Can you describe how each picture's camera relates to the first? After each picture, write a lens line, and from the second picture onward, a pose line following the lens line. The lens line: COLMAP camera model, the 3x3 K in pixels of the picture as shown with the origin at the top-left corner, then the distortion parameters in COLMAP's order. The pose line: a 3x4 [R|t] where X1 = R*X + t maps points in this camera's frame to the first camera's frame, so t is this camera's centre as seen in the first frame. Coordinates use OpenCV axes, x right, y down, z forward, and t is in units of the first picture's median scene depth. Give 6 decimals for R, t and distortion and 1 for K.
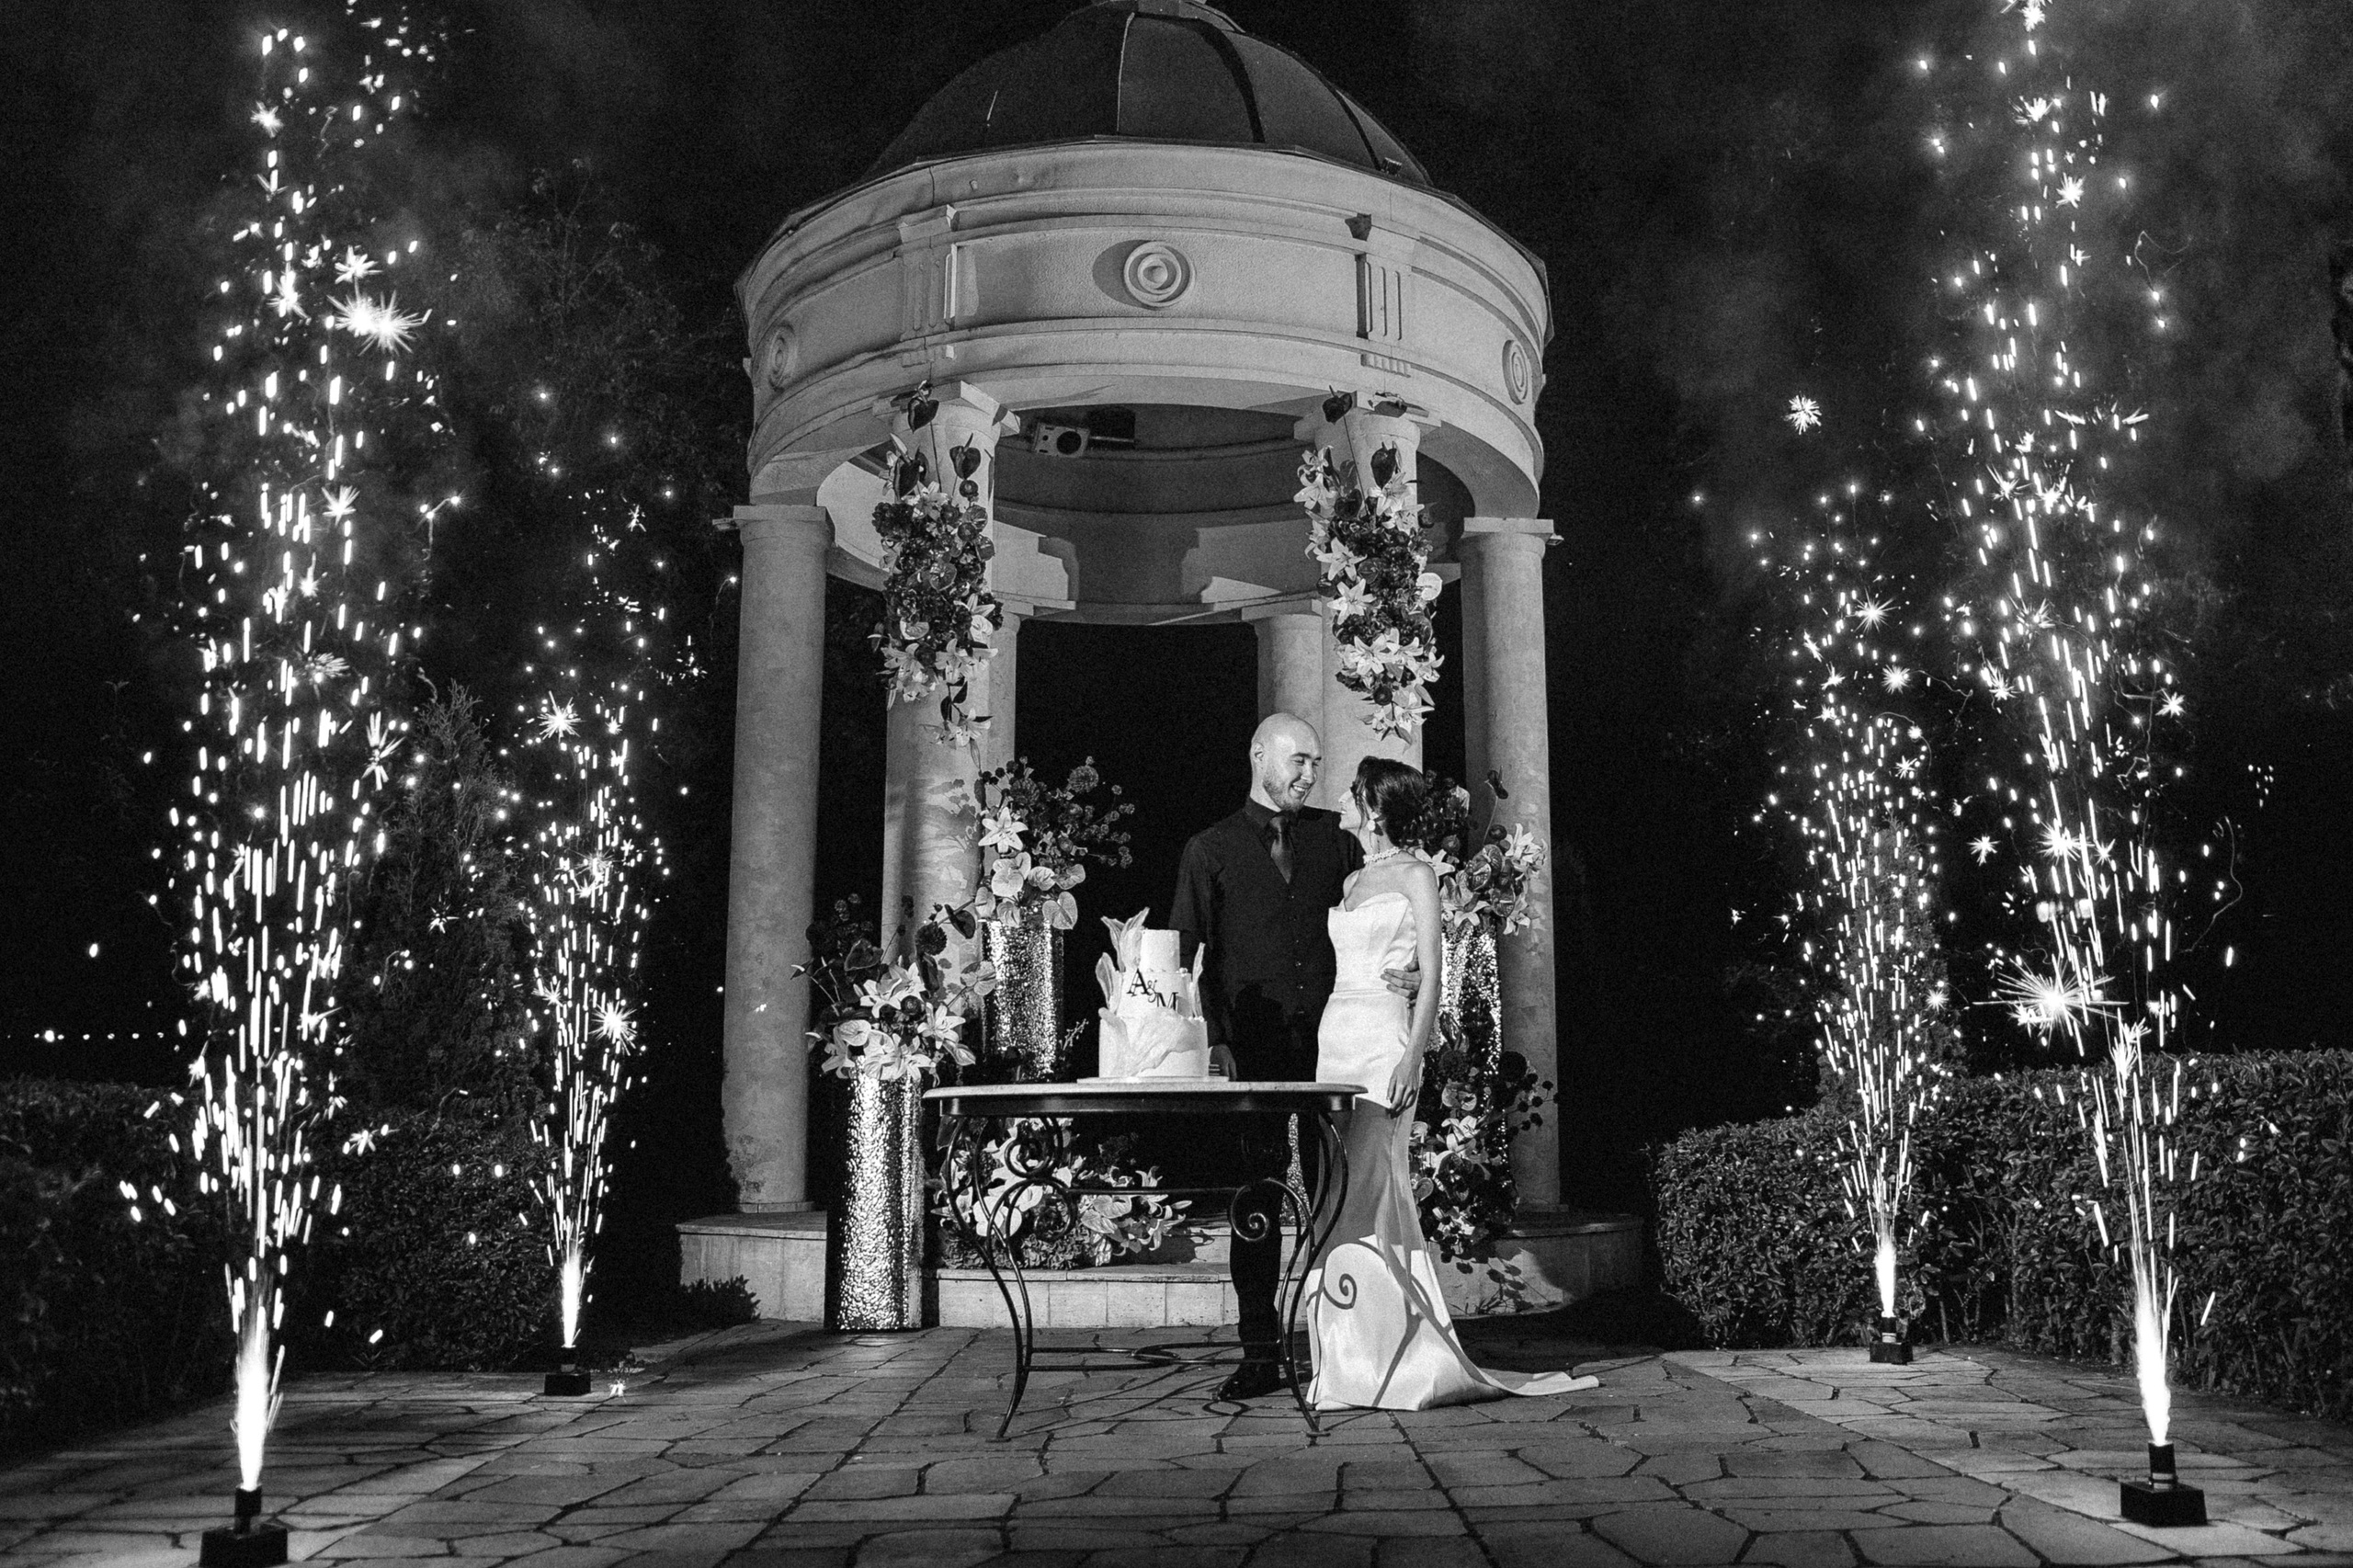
lens RADIAL K [[1994.5, 0, 1211.9], [0, 1994.5, 800.7], [0, 0, 1]] dist [-0.083430, 0.000908]
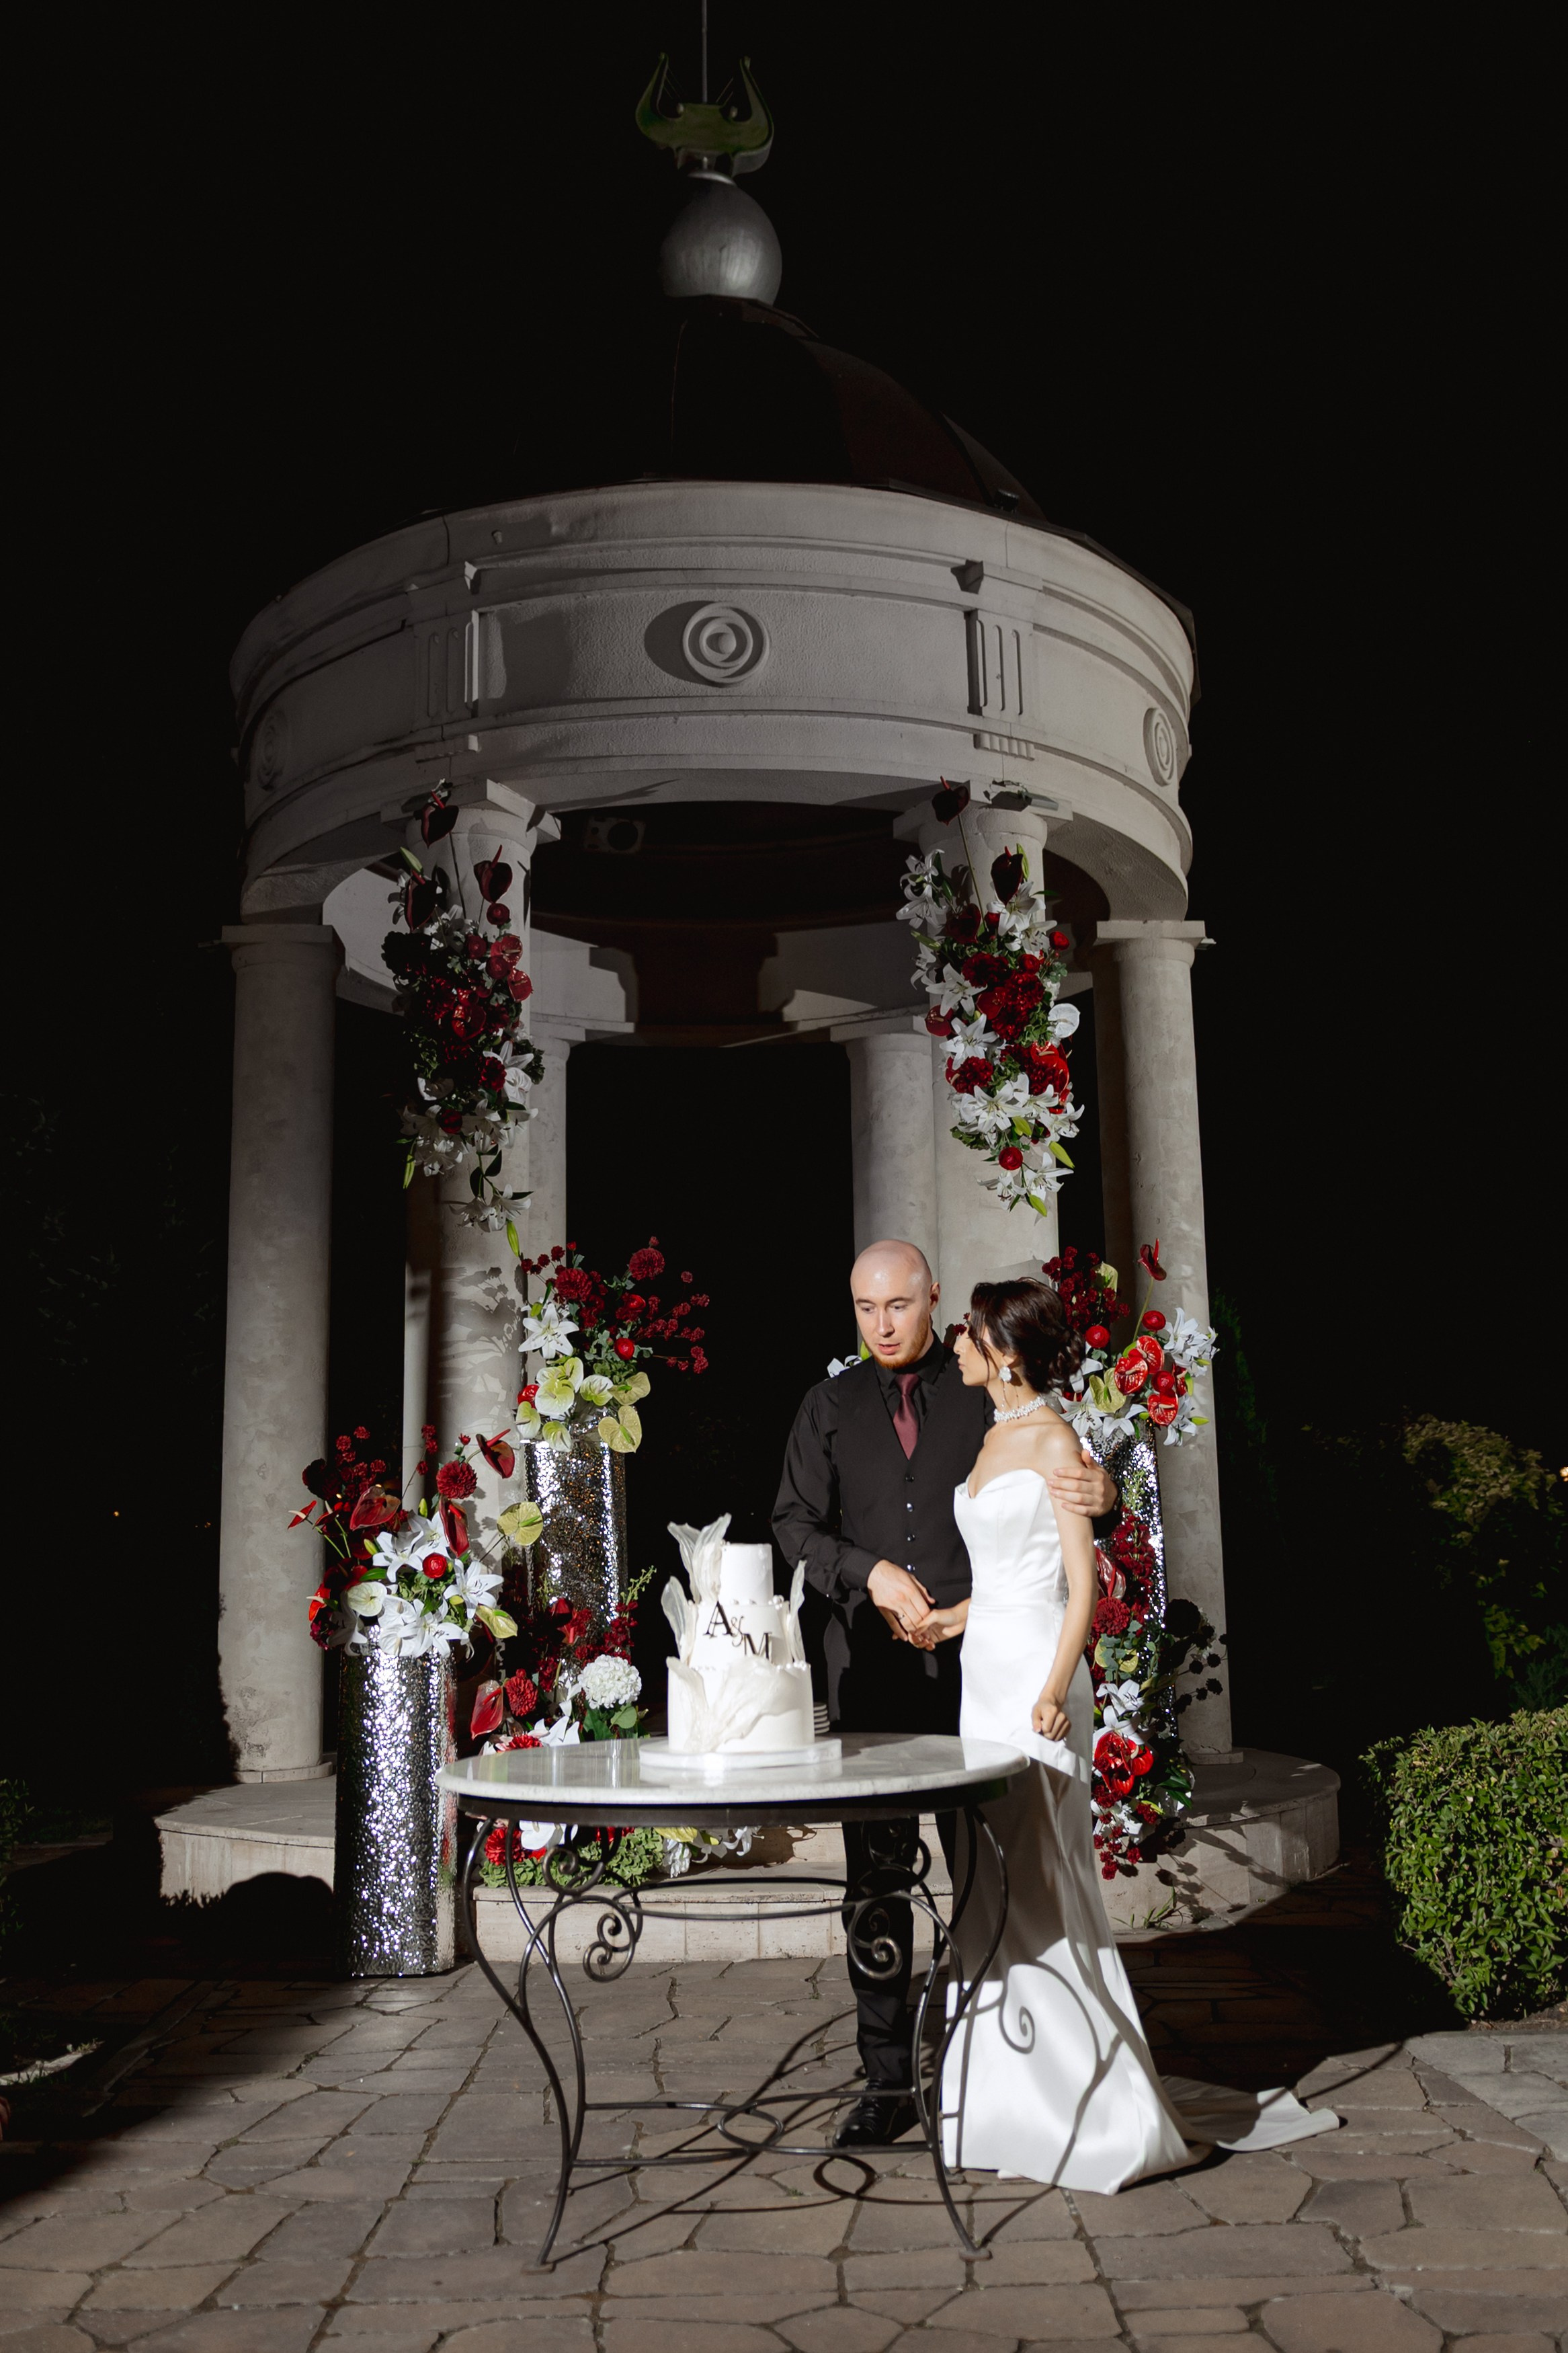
lens RADIAL K [[2178.1, 0, 746.5], [0, 2178.1, 1178.7], [0, 0, 1]] dist [-0.000092, -0.008363]
pose [[0.999599, -0.018954, -0.021053, -0.003515], [0.018856, 0.999810, -0.004861, -0.041869], [0.021141, 0.004462, 0.999767, 0.107480]]
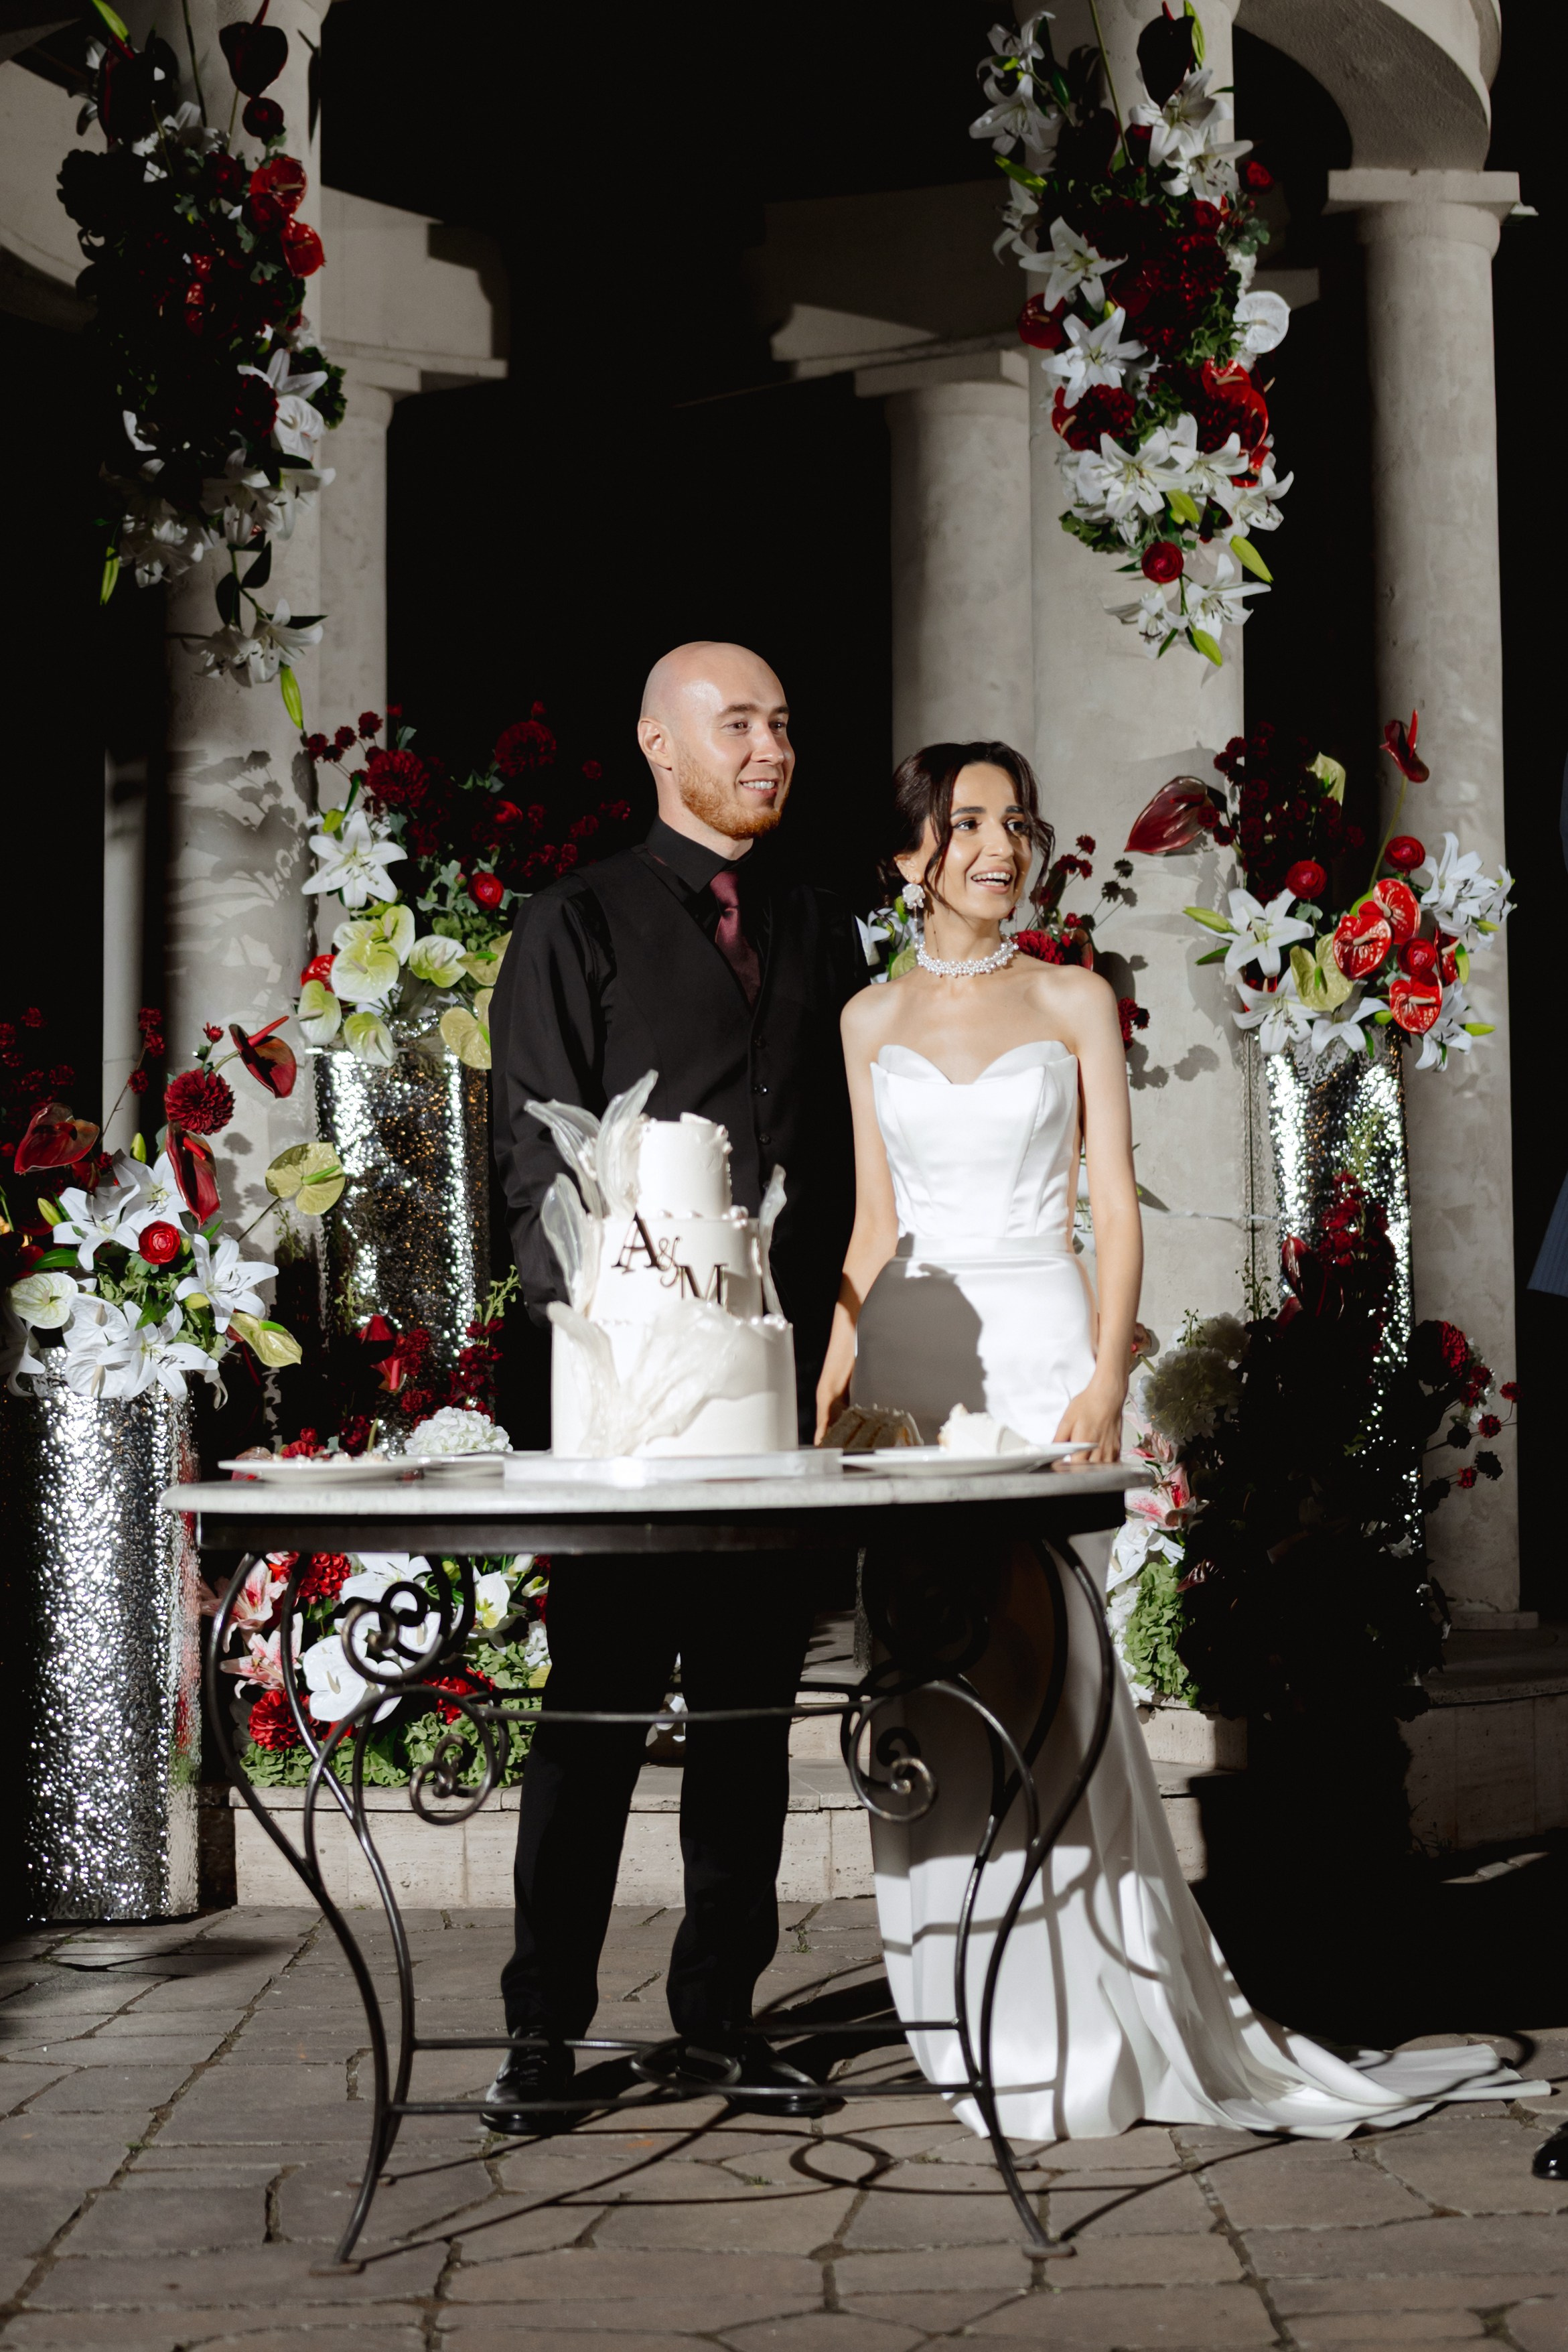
lens RADIAL K [[3848.5, 0, 740.0], [0, 3848.5, 1175.5], [0, 0, 1]] dist [-0.018531, 0.009533]
pose [[0.999855, -0.008391, -0.014791, -0.000727], [0.009983, 0.993761, 0.111087, -0.011081], [0.013766, -0.111218, 0.993701, 0.089329]]
